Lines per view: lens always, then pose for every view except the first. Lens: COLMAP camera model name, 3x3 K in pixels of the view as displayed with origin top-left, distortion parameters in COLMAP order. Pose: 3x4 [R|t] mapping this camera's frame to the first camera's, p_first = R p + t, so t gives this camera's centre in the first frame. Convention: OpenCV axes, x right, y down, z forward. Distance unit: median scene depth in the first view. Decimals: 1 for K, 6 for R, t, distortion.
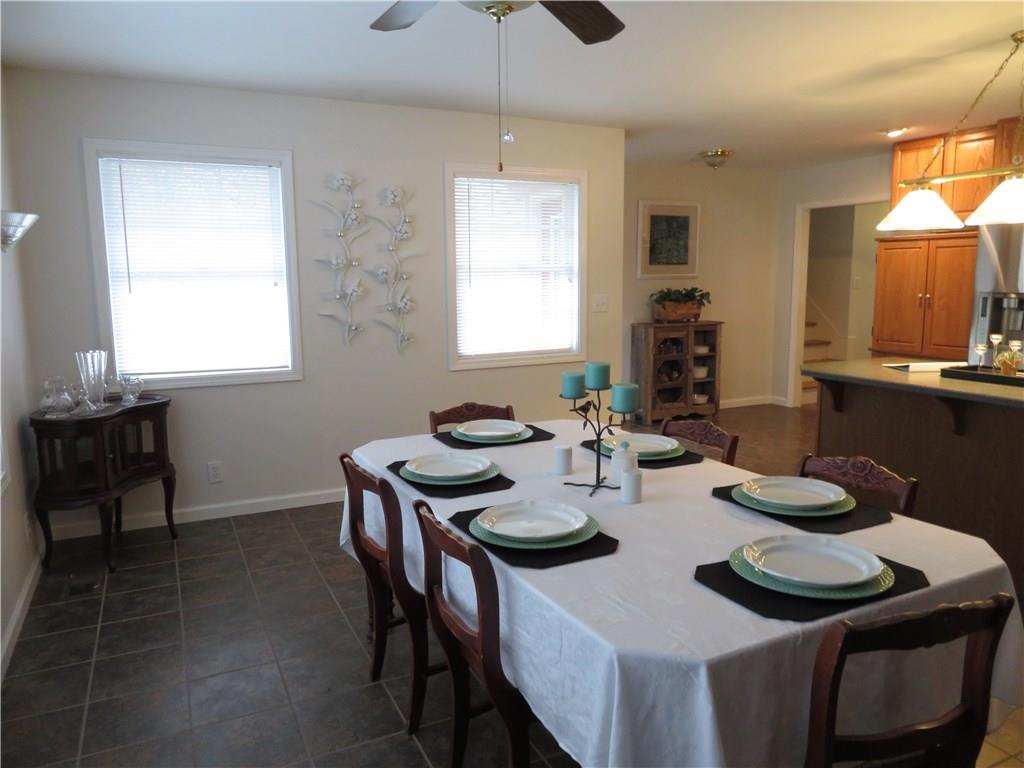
lens RADIAL K [[730.8, 0, 505.3], [0, 730.8, 375.9], [0, 0, 1]] dist [-0.012302, 0.006904]
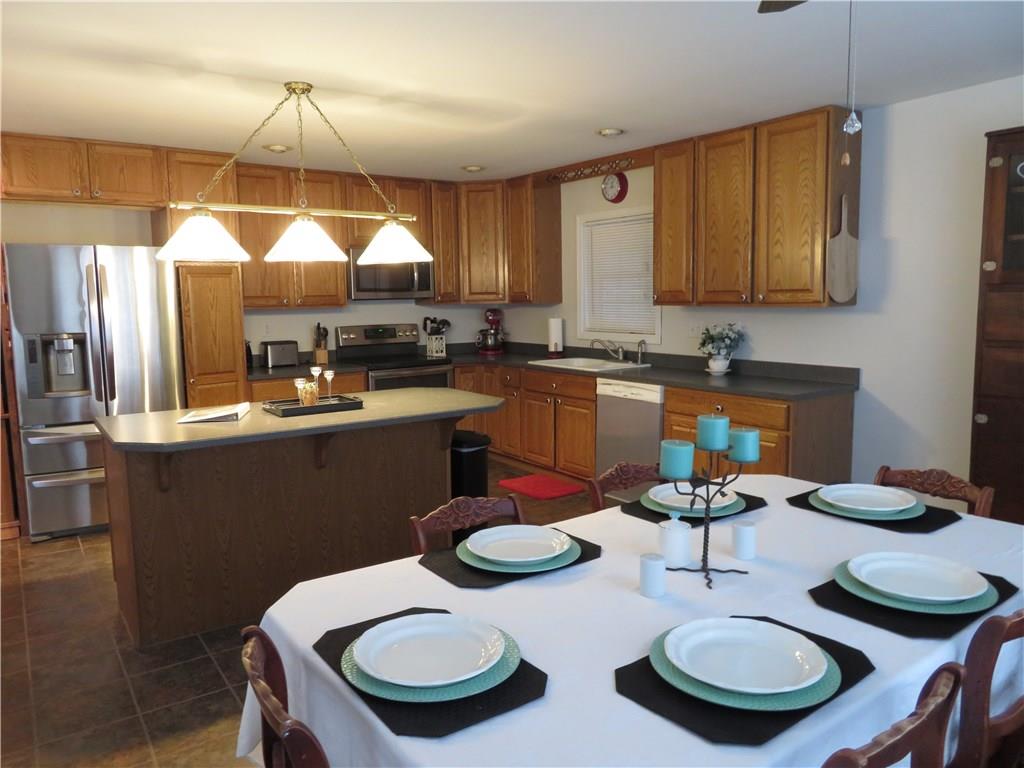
lens RADIAL K [[730.8, 0, 519.0], [0, 730.8, 384.5], [0, 0, 1]] dist [-0.012302, 0.006904]
pose [[-0.177461, -0.103070, 0.978715, -0.382816], [0.147980, 0.980399, 0.130079, -0.117013], [-0.972939, 0.167914, -0.158730, 0.825474]]
